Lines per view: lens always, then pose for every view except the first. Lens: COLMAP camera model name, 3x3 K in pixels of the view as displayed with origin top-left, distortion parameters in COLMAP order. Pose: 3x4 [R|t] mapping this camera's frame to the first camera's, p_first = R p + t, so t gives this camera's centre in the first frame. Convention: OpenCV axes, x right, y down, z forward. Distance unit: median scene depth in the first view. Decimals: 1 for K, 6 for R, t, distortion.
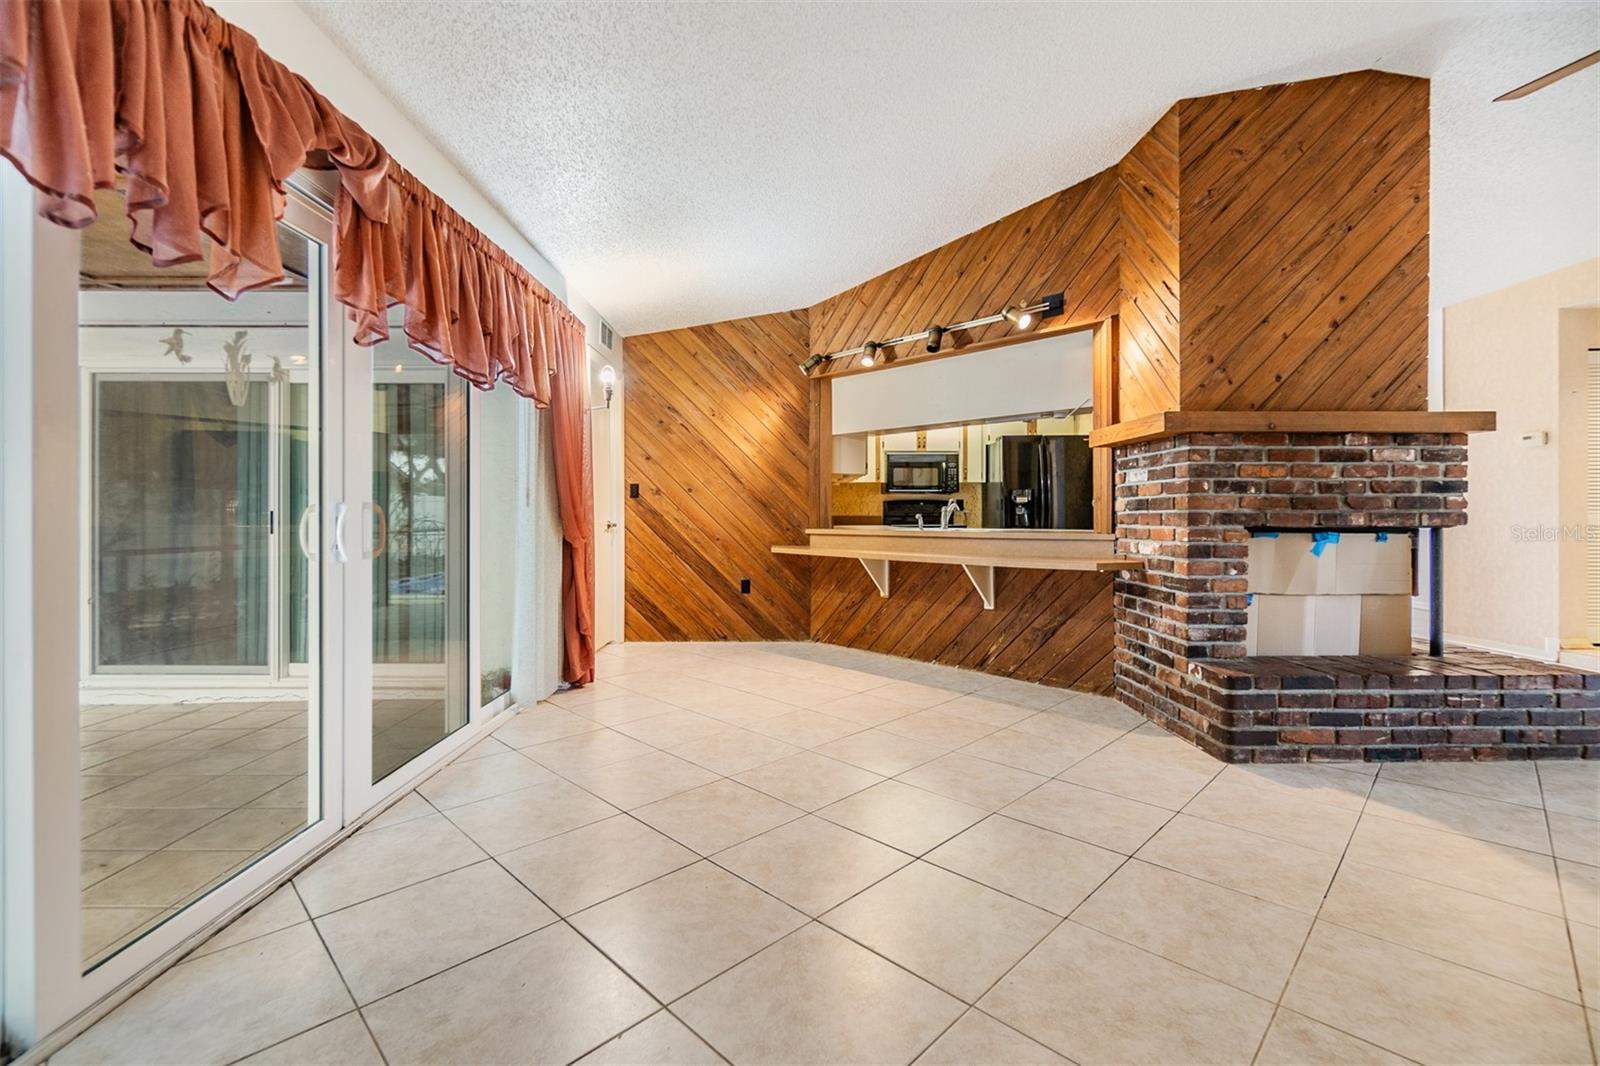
lens RADIAL K [[702.0, 0, 792.8], [0, 702.0, 517.0], [0, 0, 1]] dist [-0.004524, 0.001545]
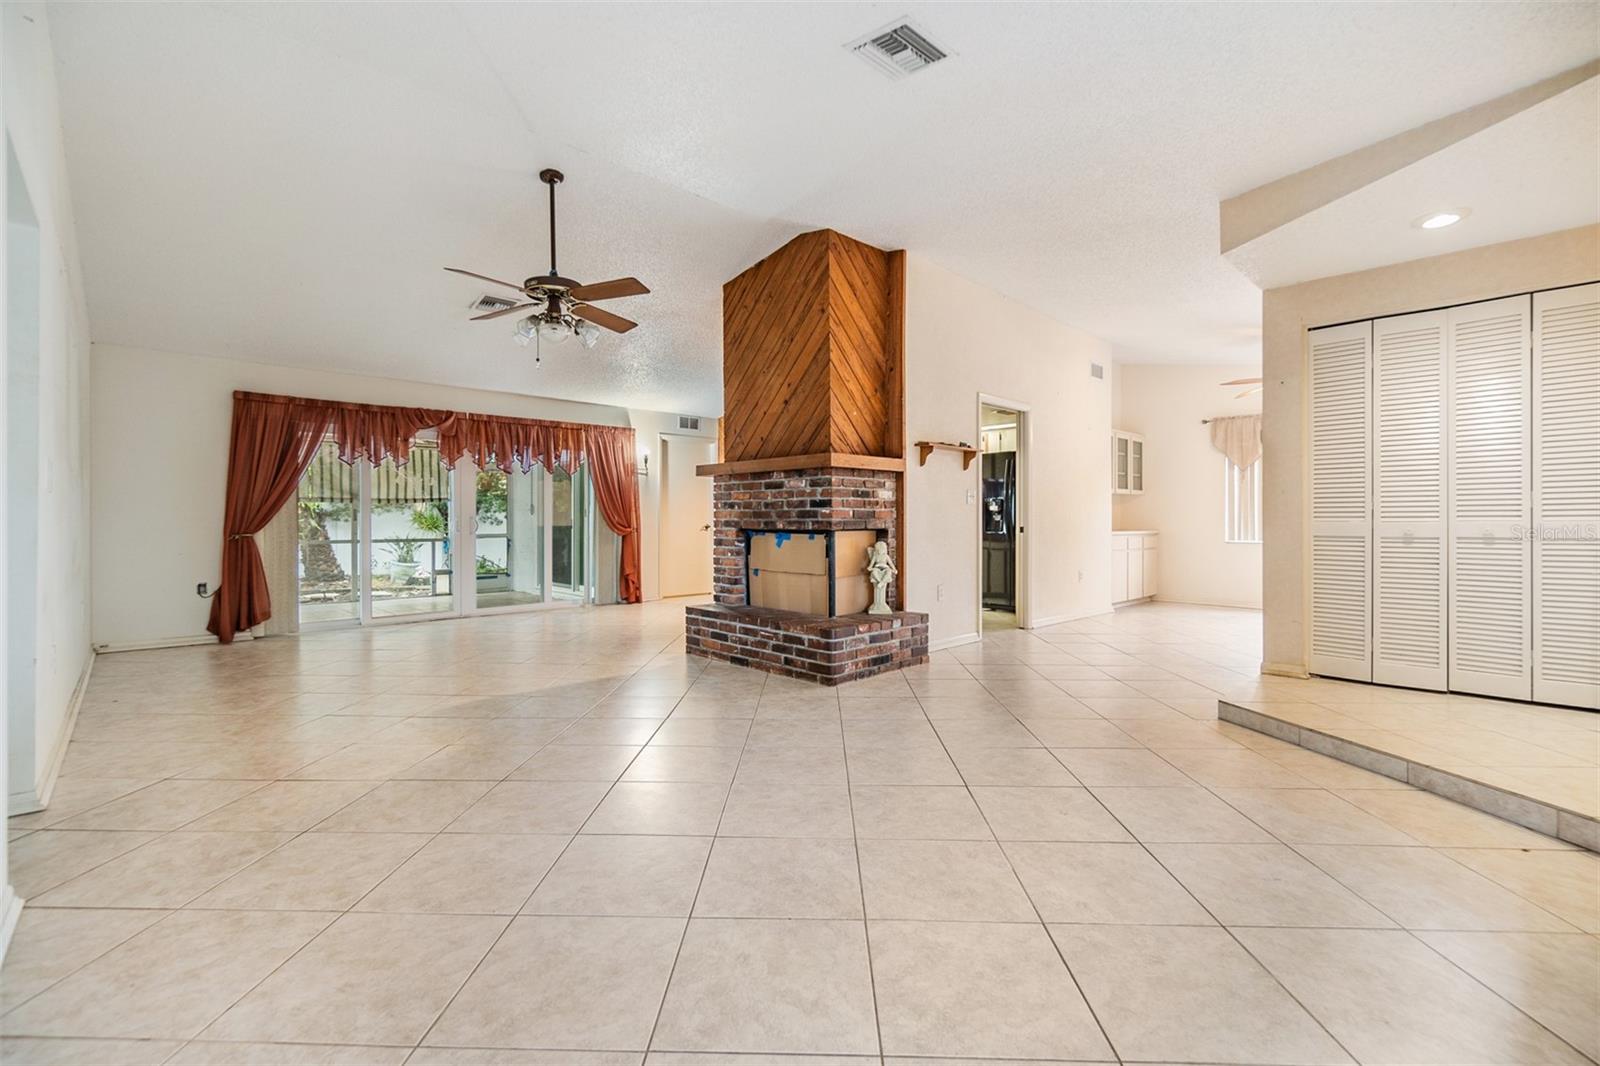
lens RADIAL K [[702.0, 0, 795.1], [0, 702.0, 523.3], [0, 0, 1]] dist [-0.004524, 0.001545]
pose [[0.680840, 0.005499, -0.732412, 1.898389], [-0.002905, 0.999984, 0.004807, -0.007265], [0.732427, -0.001146, 0.680845, -0.064560]]
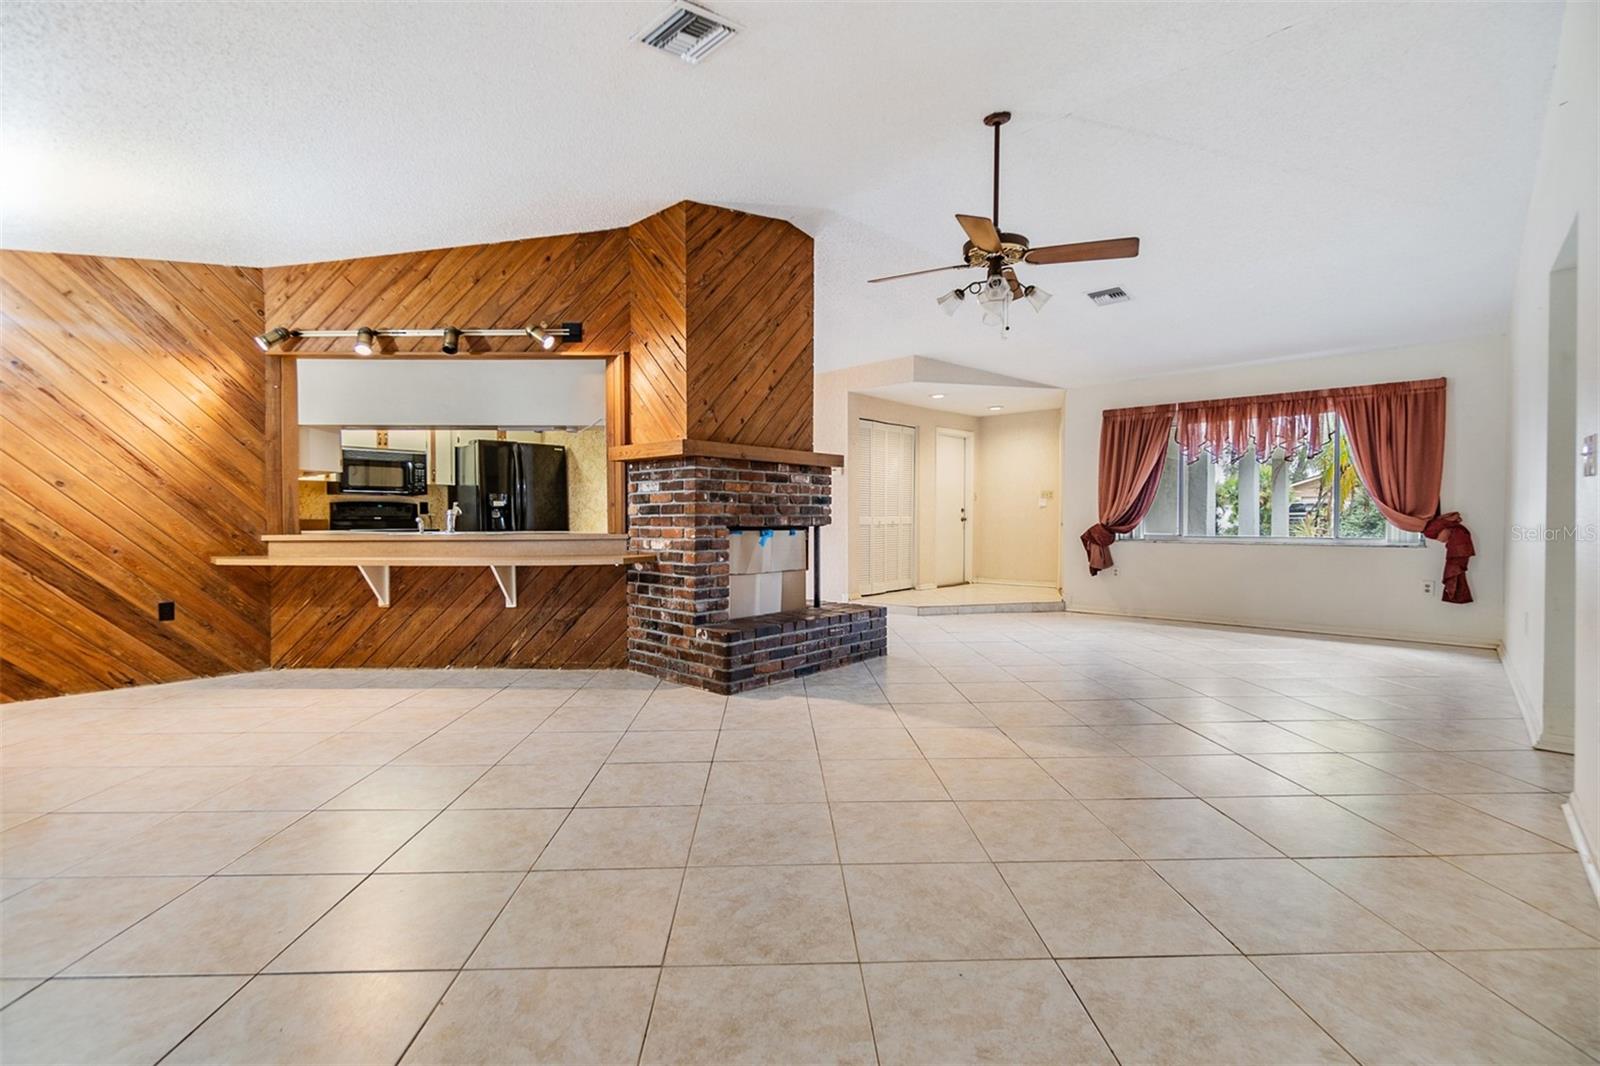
lens RADIAL K [[702.0, 0, 798.5], [0, 702.0, 532.5], [0, 0, 1]] dist [-0.004524, 0.001545]
pose [[0.682977, -0.014711, 0.730292, -0.258326], [0.002641, 0.999840, 0.017671, 0.001498], [-0.730435, -0.010140, 0.682907, -0.049462]]
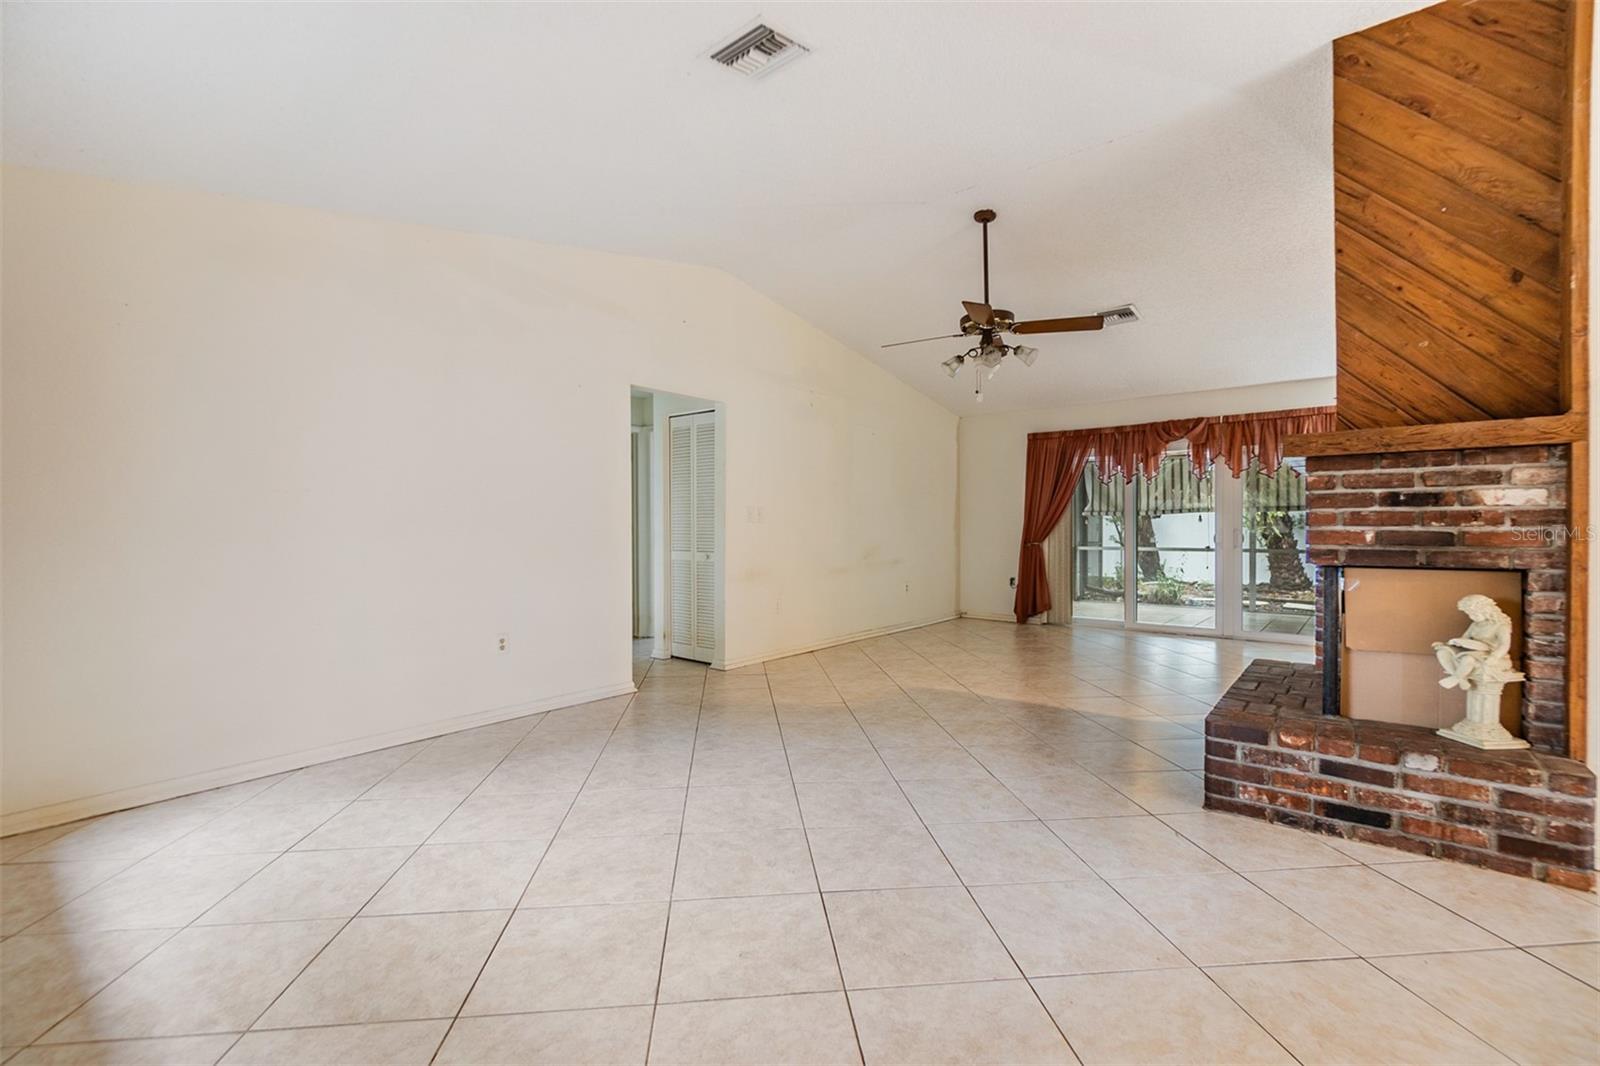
lens RADIAL K [[702.0, 0, 782.7], [0, 702.0, 533.3], [0, 0, 1]] dist [-0.004524, 0.001545]
pose [[-0.654768, 0.015345, -0.755674, 1.944069], [0.003408, 0.999844, 0.017350, -0.040484], [0.755823, 0.008785, -0.654718, 1.024435]]
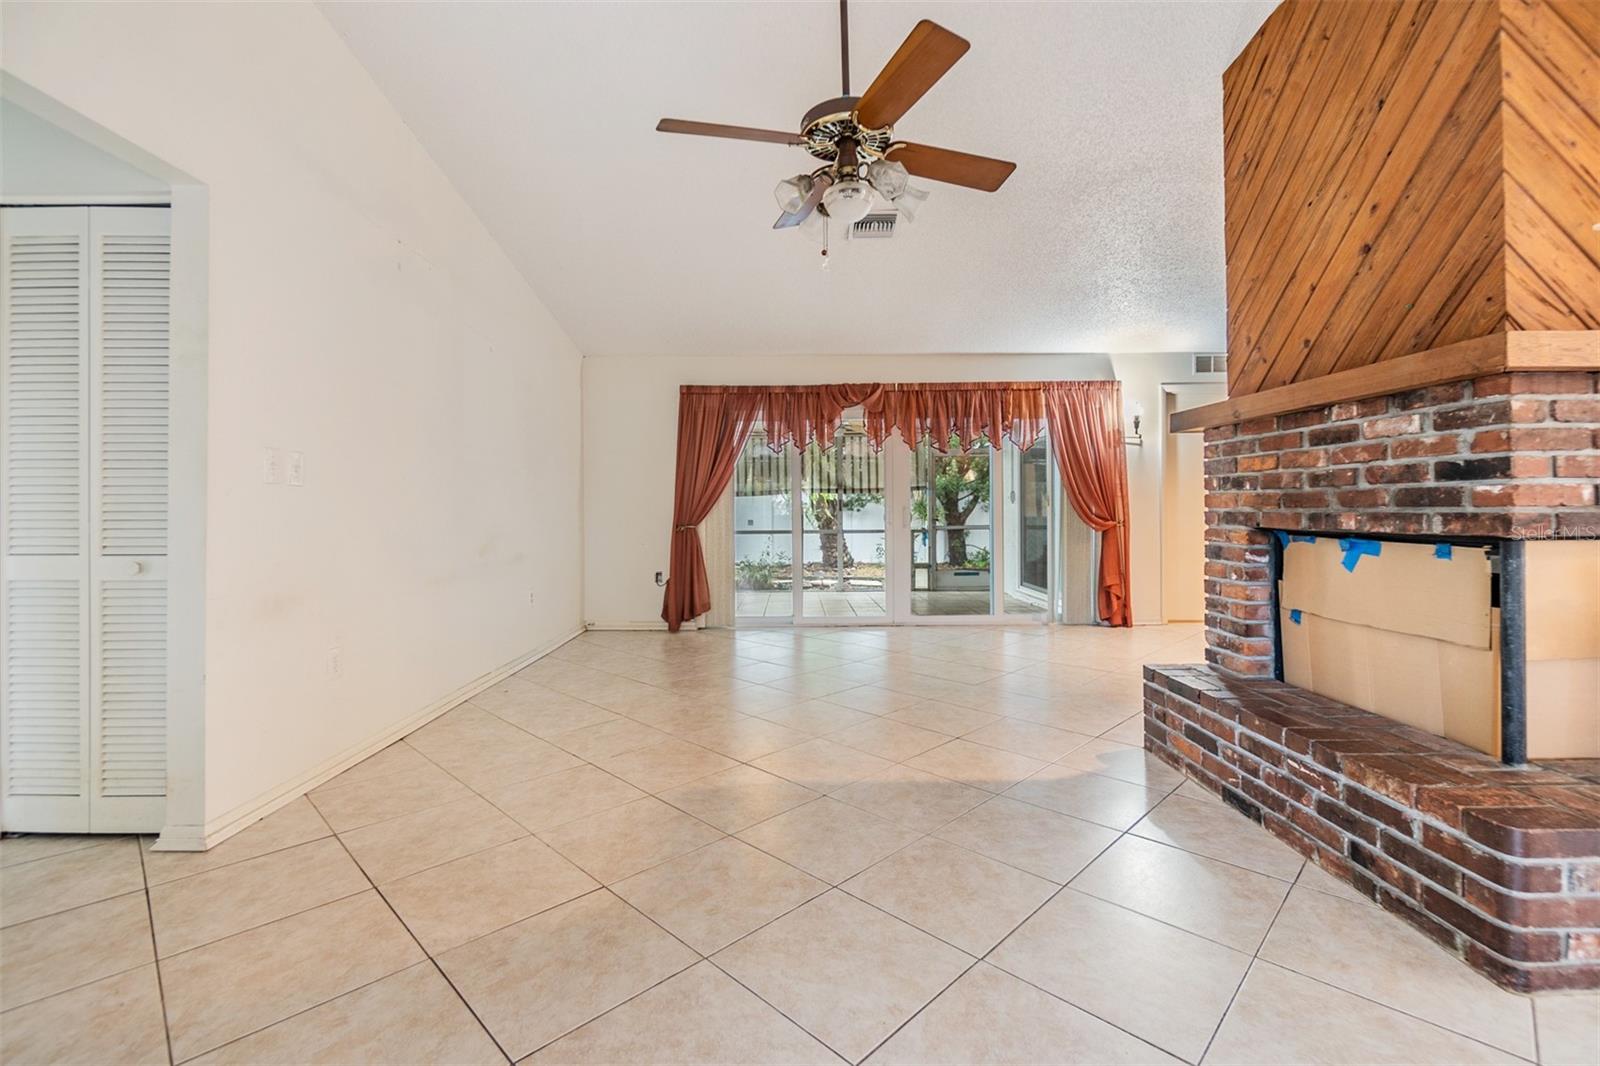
lens RADIAL K [[702.0, 0, 792.6], [0, 702.0, 508.3], [0, 0, 1]] dist [-0.004524, 0.001545]
pose [[-0.006444, 0.000426, -0.999979, 1.450748], [0.002838, 0.999996, 0.000407, -0.011318], [0.999975, -0.002836, -0.006445, 0.406979]]
